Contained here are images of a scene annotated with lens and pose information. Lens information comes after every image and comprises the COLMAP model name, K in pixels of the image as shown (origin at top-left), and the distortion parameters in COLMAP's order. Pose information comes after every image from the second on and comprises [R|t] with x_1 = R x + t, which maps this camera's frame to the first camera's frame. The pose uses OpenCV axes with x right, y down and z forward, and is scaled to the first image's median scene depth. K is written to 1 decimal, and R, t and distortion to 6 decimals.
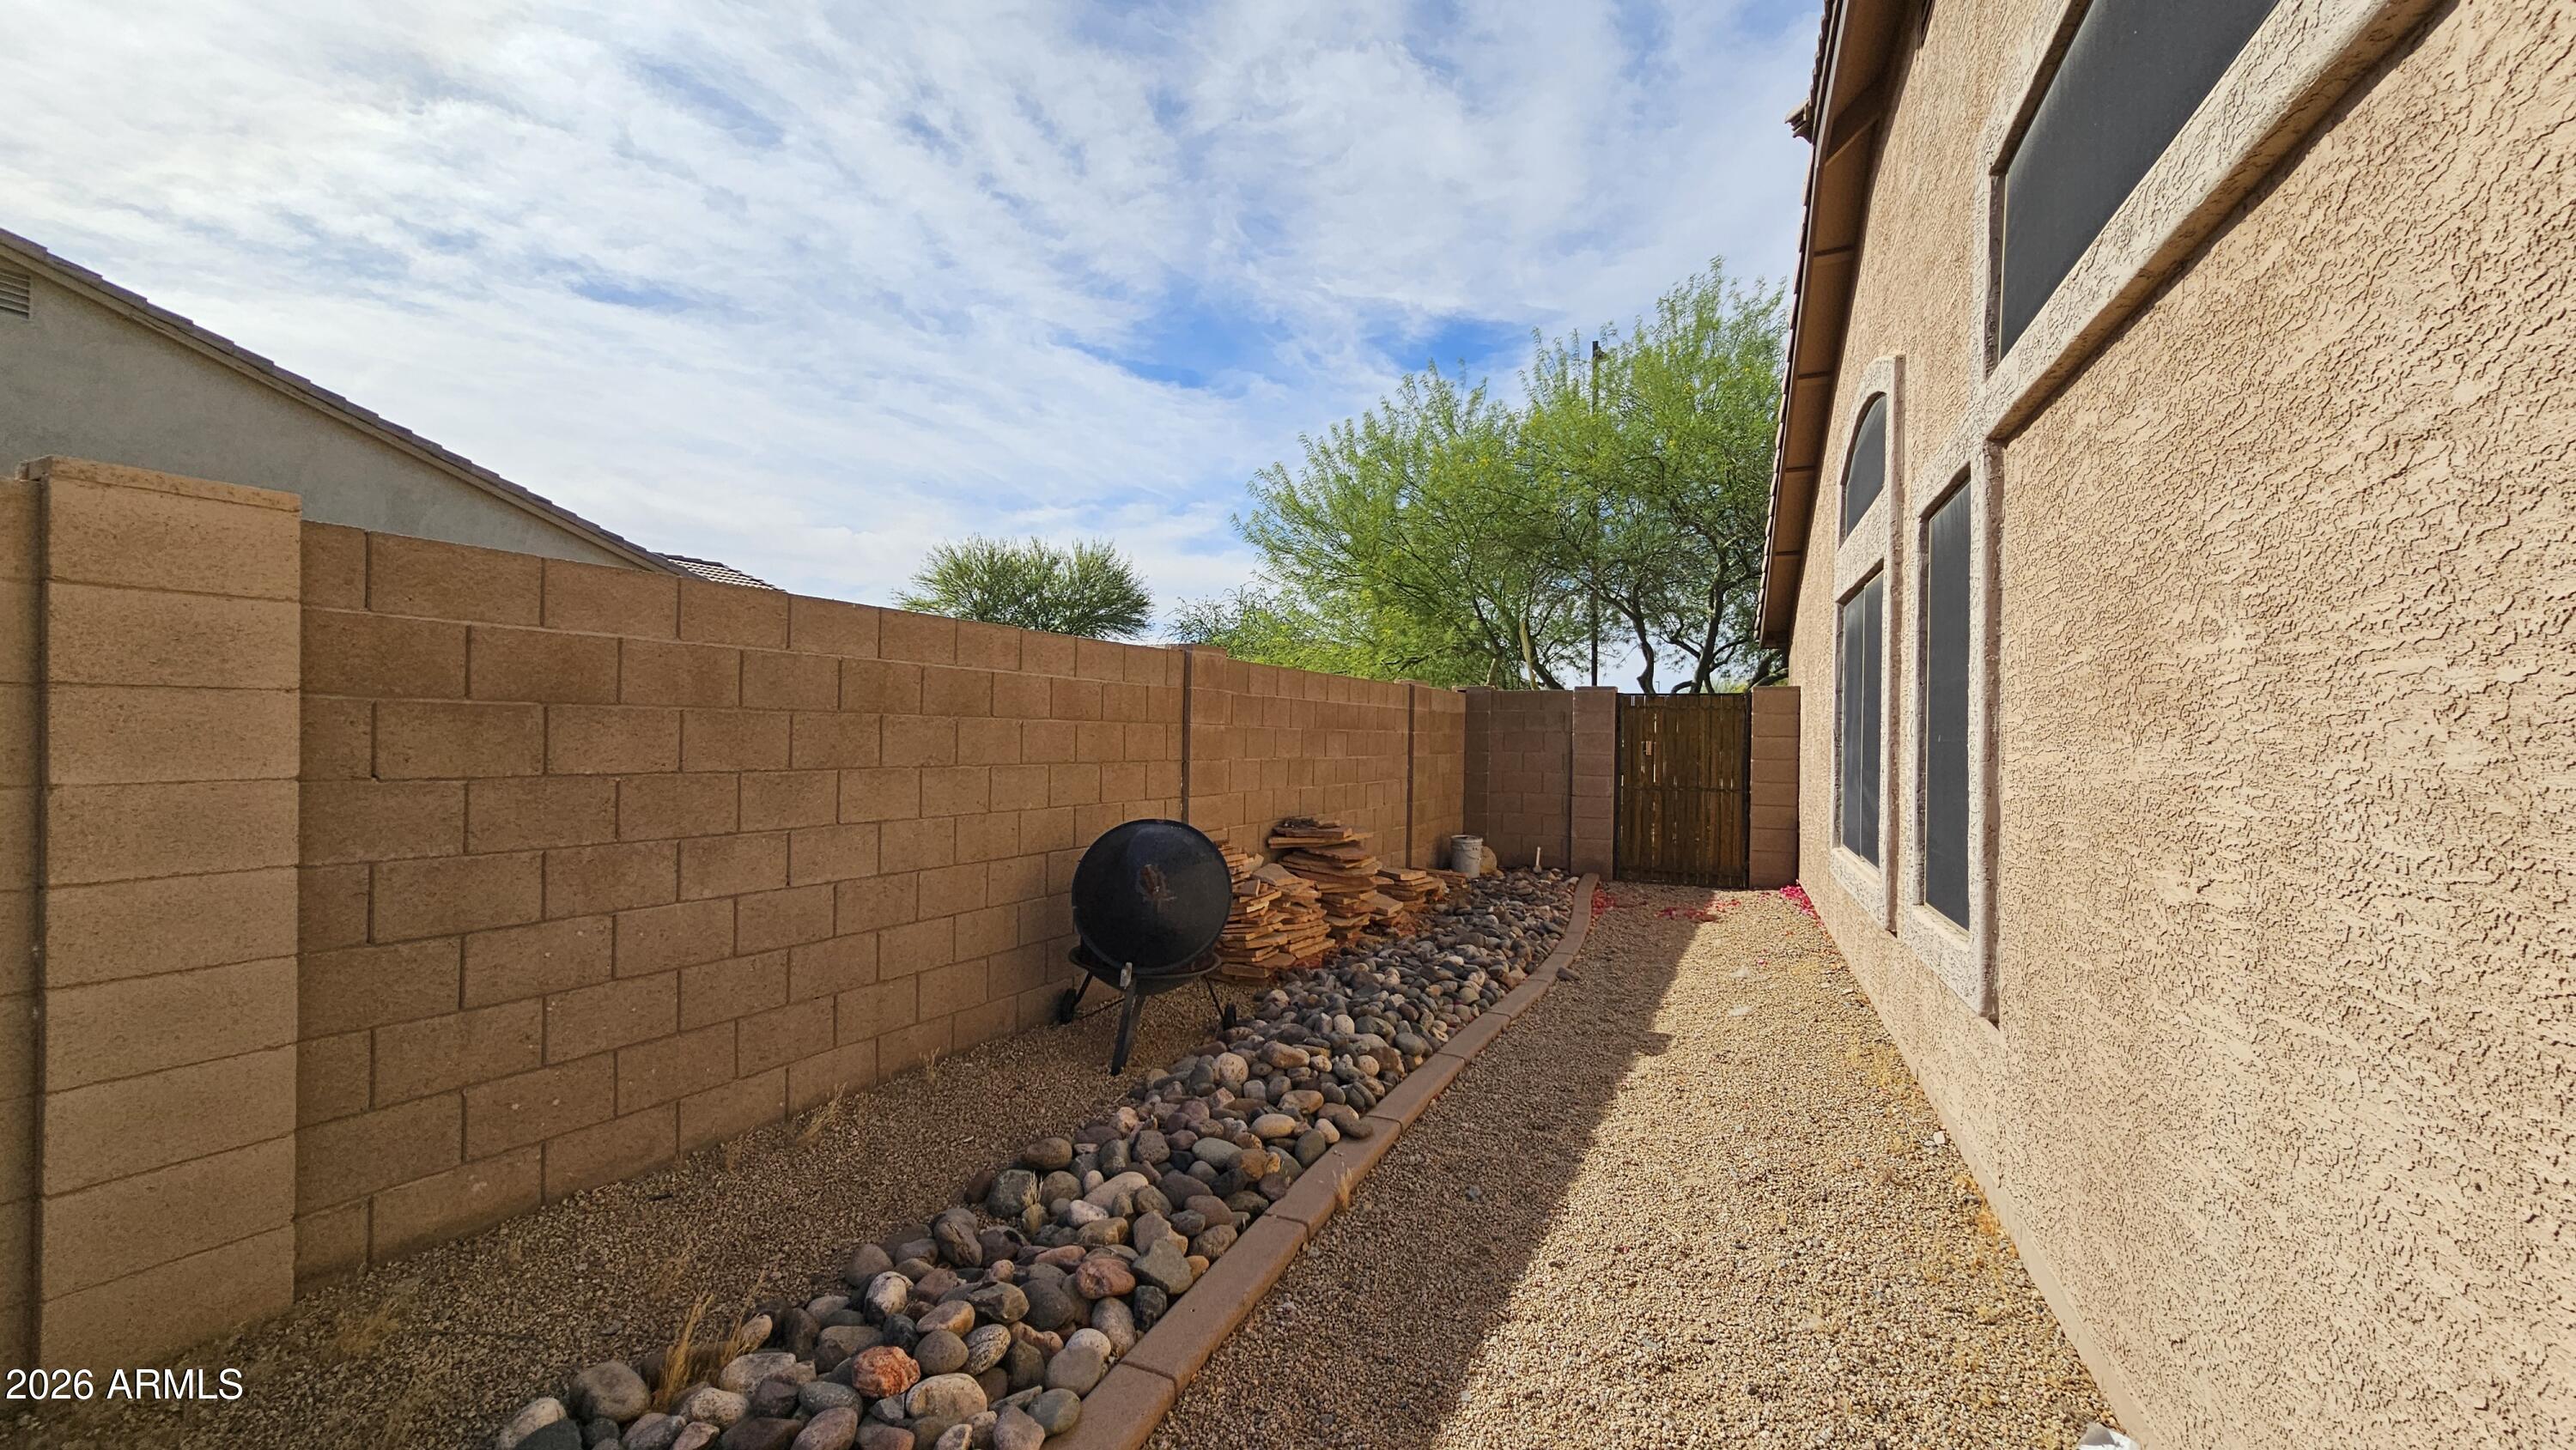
lens RADIAL K [[1047.5, 0, 1299.6], [0, 1047.5, 739.8], [0, 0, 1]] dist [-0.004901, 0.000047]
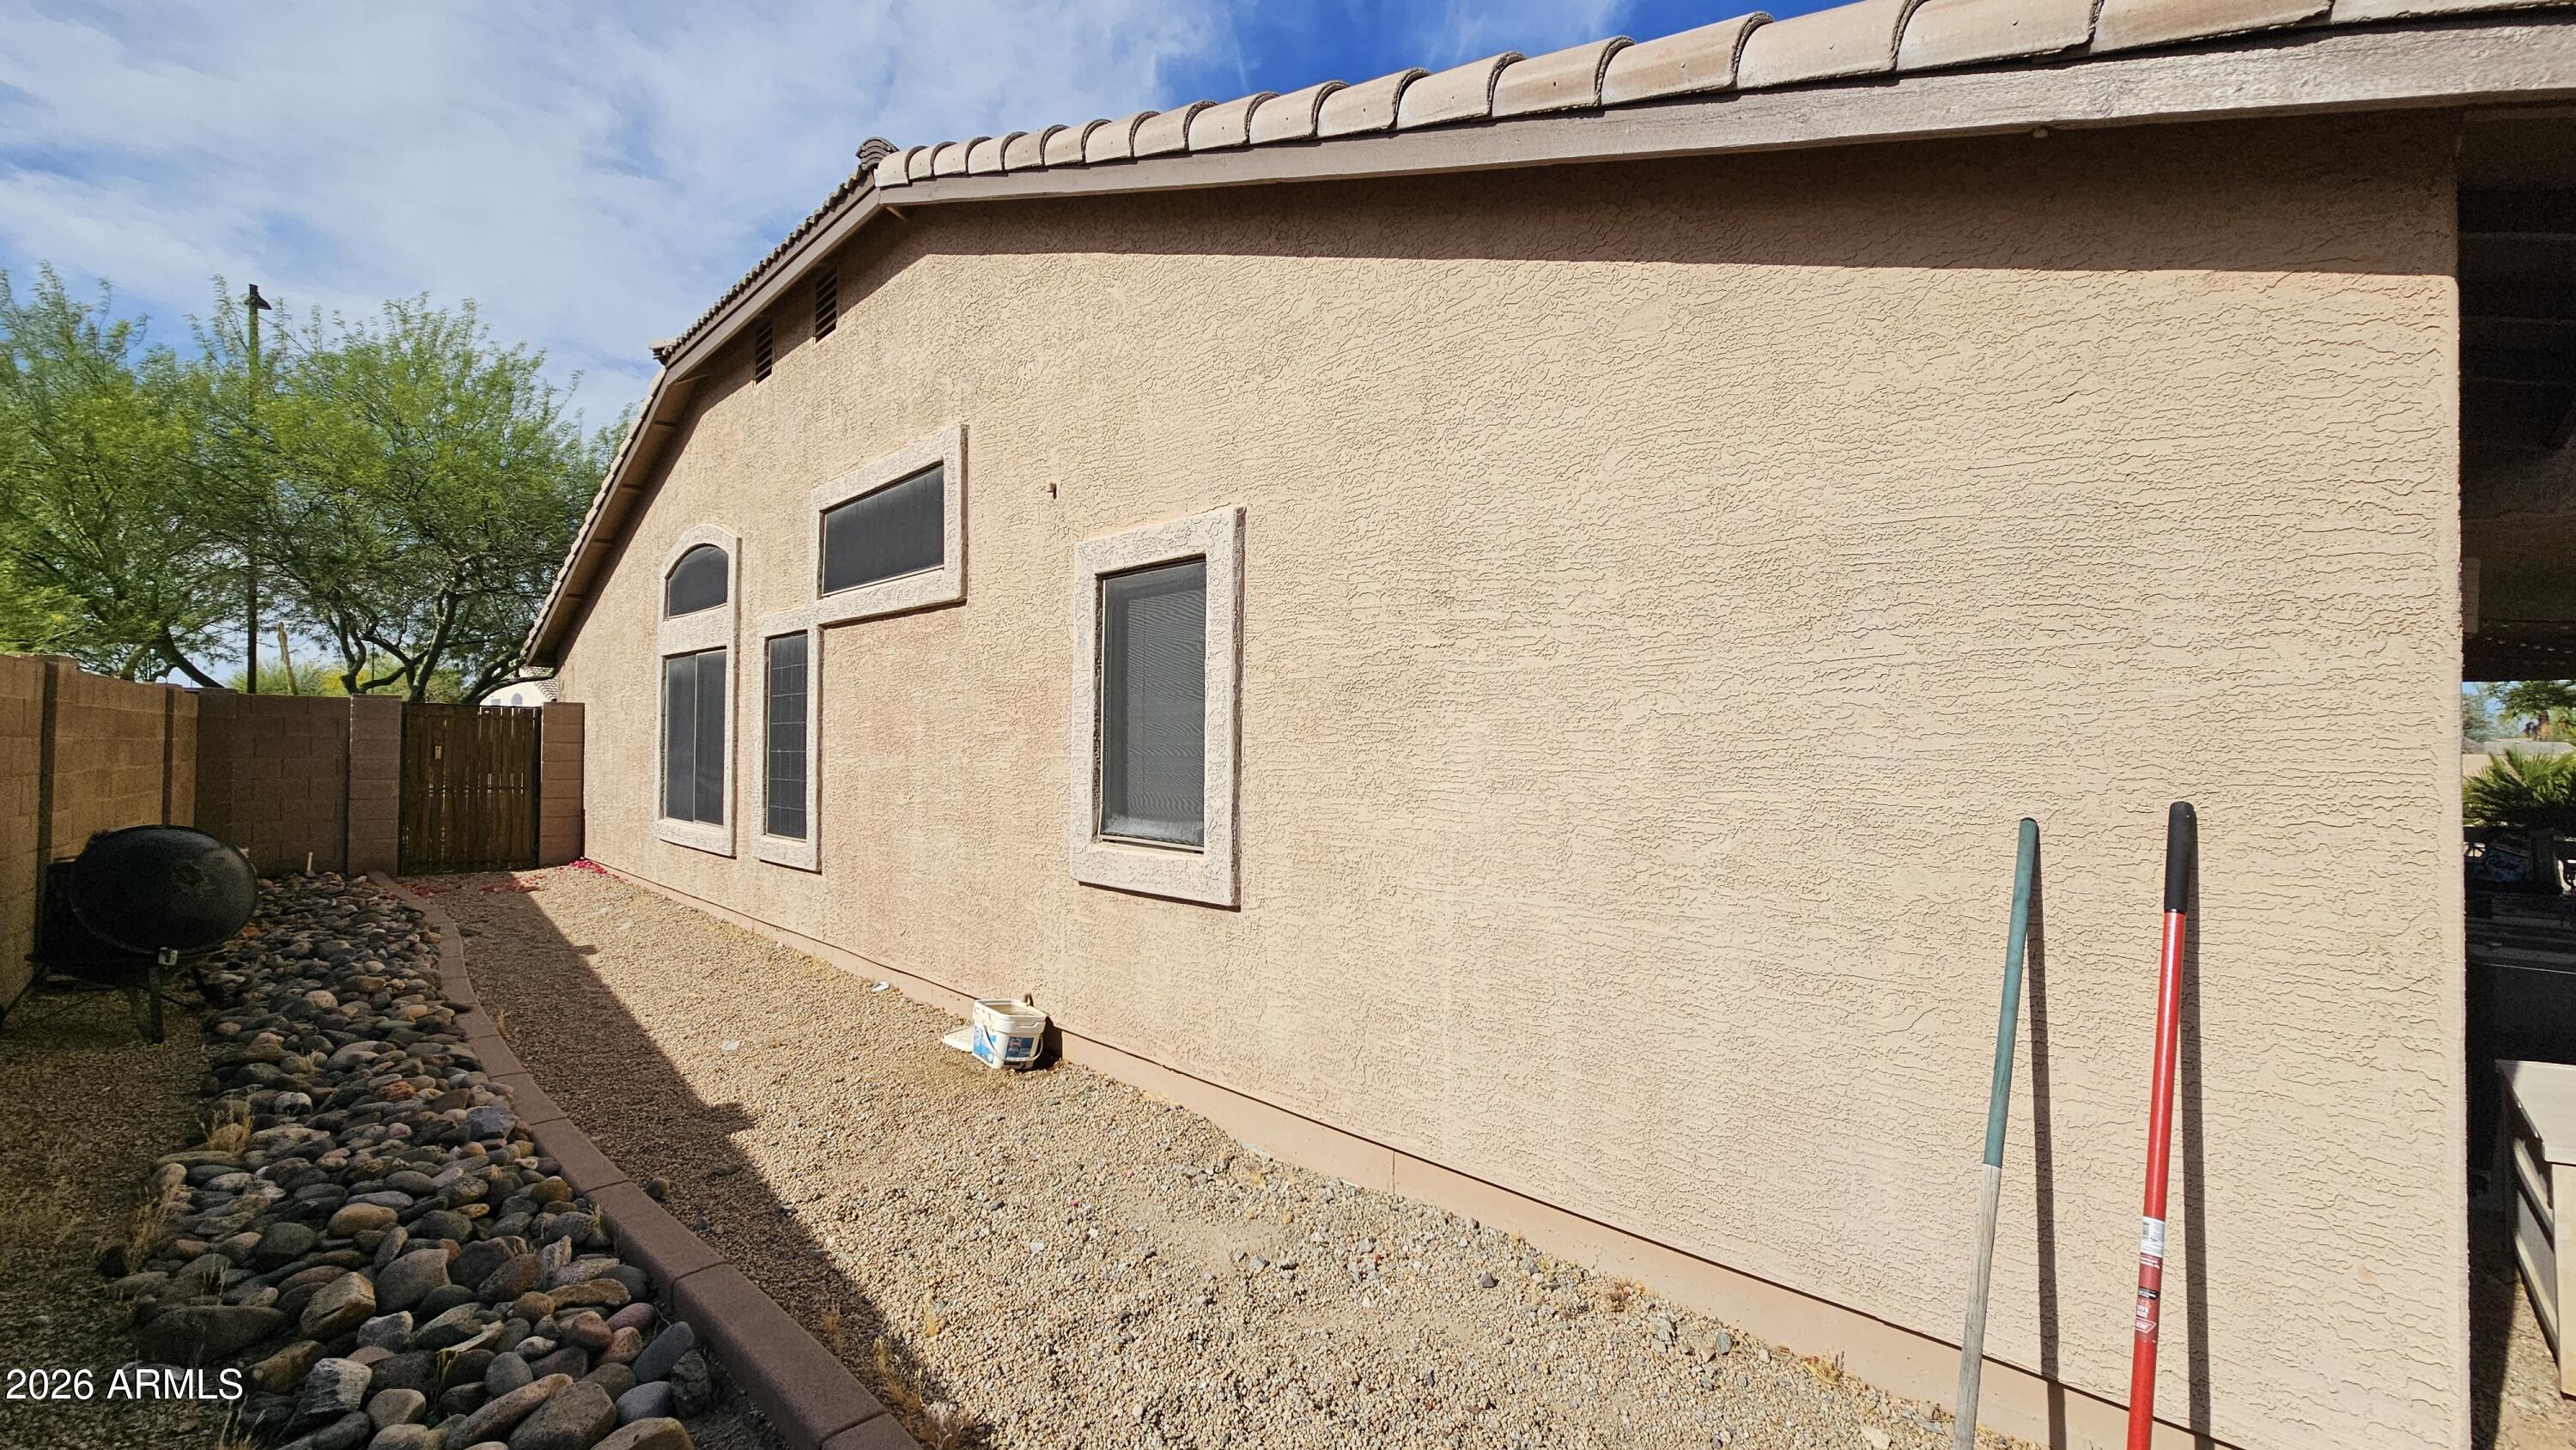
lens RADIAL K [[1047.5, 0, 1299.6], [0, 1047.5, 739.8], [0, 0, 1]] dist [-0.004901, 0.000047]
pose [[0.395247, -0.002167, 0.918572, -0.429736], [-0.002781, 0.999990, 0.003556, -0.016064], [-0.918571, -0.003961, 0.395237, -0.369175]]
